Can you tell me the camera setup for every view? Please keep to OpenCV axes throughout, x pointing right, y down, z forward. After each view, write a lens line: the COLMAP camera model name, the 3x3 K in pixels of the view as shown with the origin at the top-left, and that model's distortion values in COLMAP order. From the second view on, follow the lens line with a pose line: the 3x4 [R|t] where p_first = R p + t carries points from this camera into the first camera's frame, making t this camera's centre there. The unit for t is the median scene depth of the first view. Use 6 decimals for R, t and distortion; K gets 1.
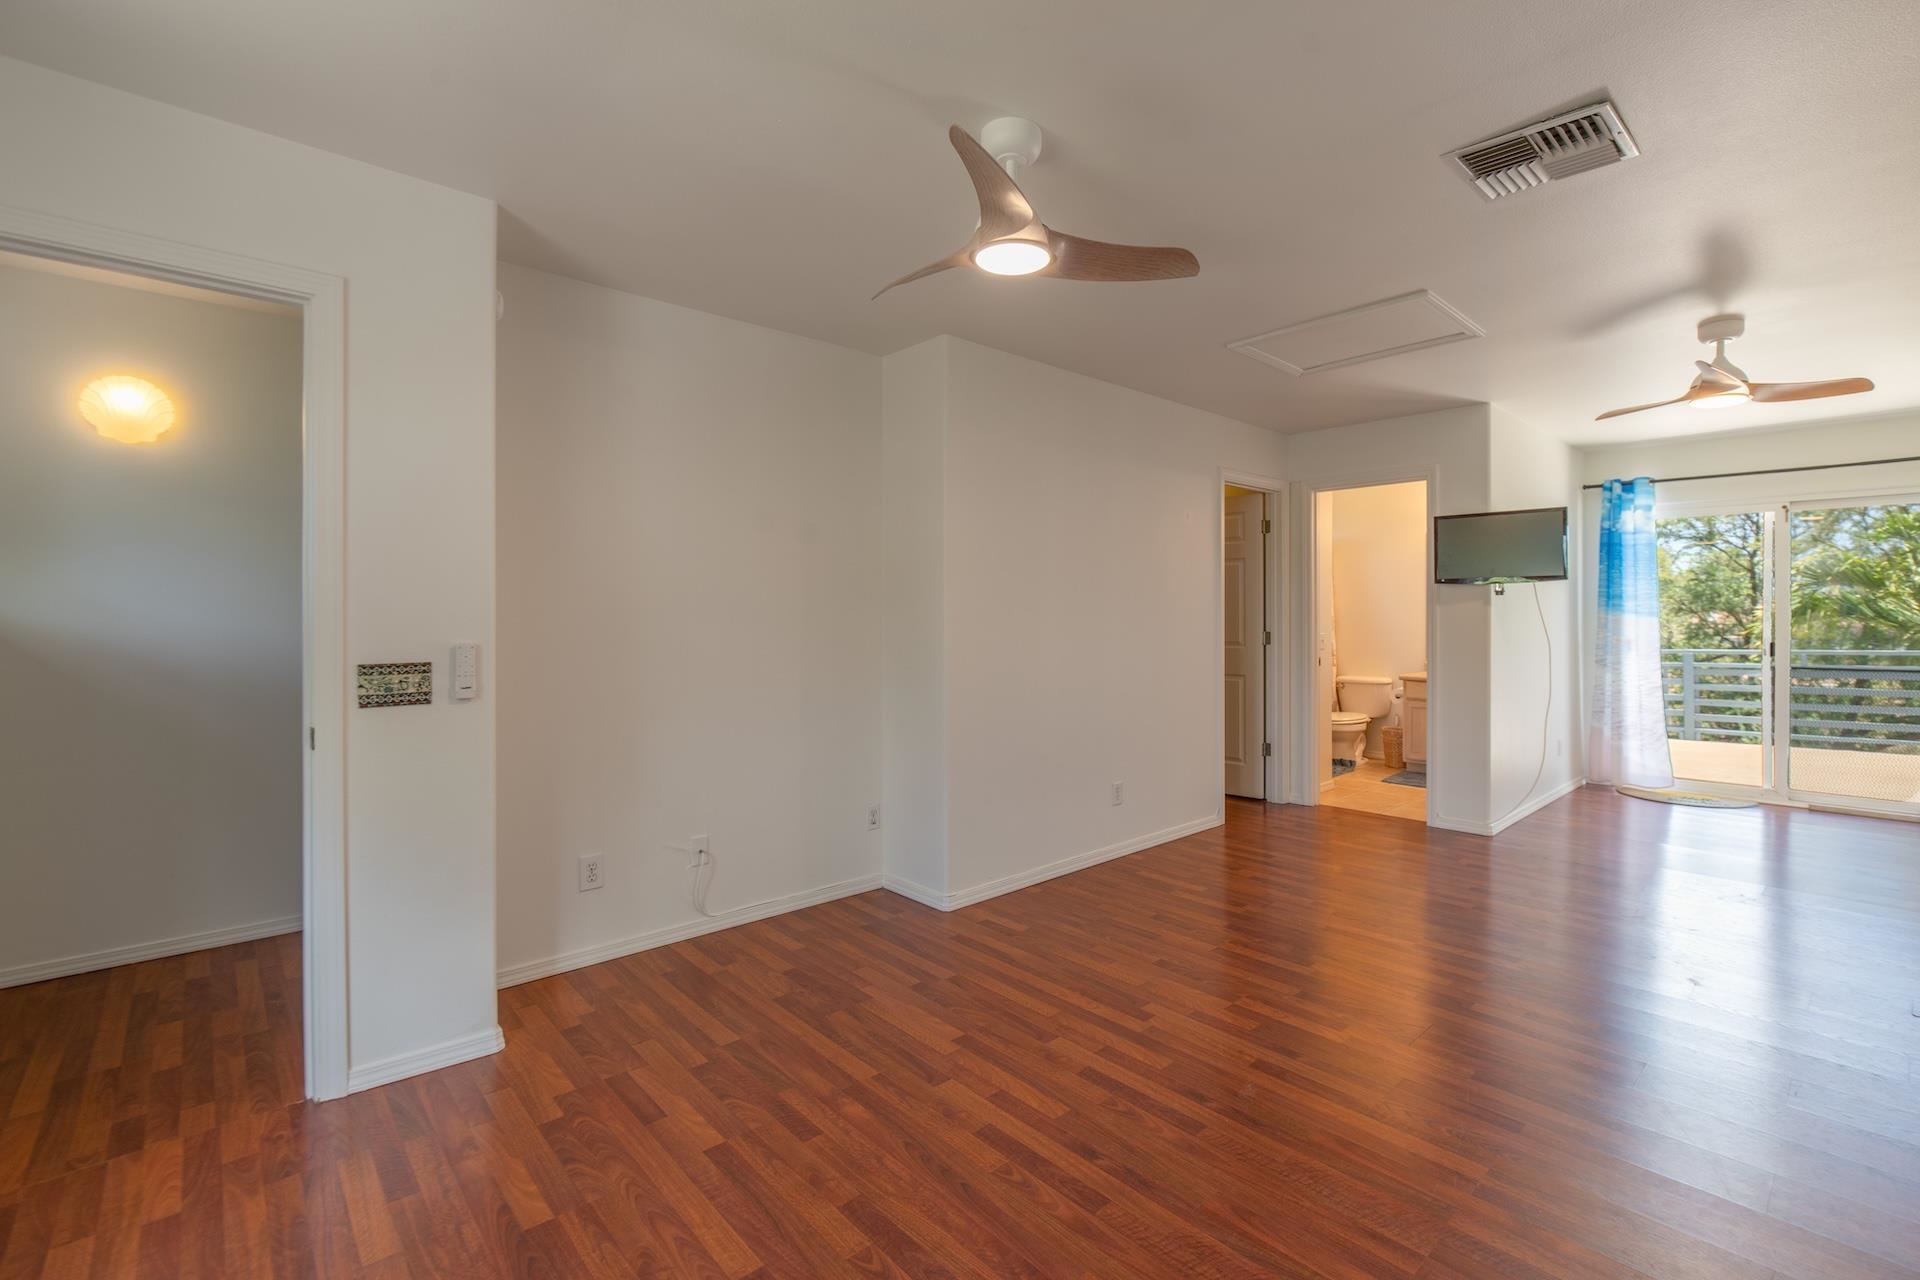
lens RADIAL K [[849.2, 0, 1018.8], [0, 849.2, 610.0], [0, 0, 1]] dist [-0.006904, -0.000126]
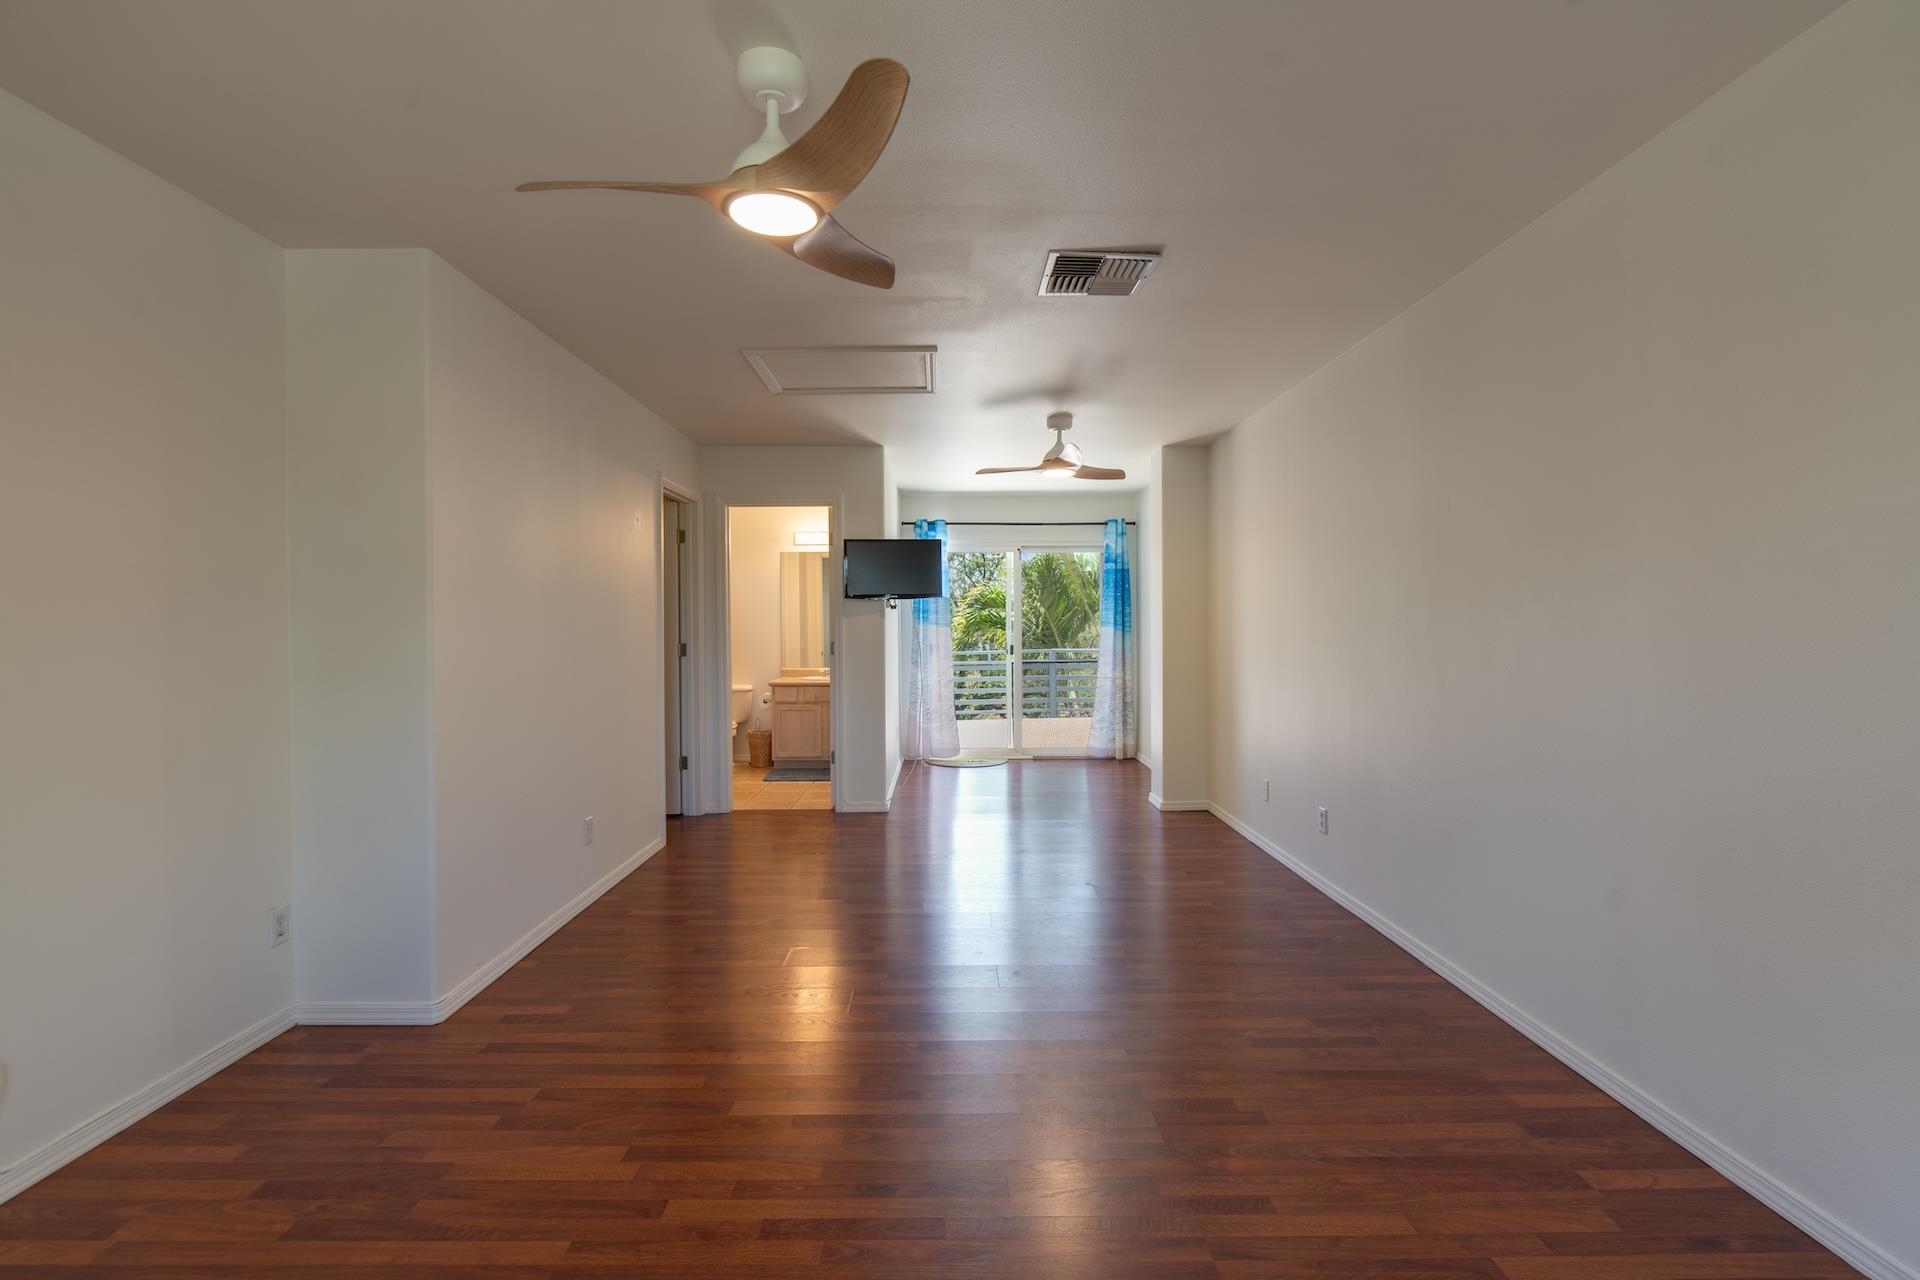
lens RADIAL K [[831.0, 0, 962.3], [0, 831.0, 626.7], [0, 0, 1]] dist [-0.004047, 0.000949]
pose [[0.693438, -0.003236, 0.720509, -0.269281], [-0.000777, 0.999986, 0.005240, 0.001157], [-0.720516, -0.004194, 0.693425, 0.149364]]
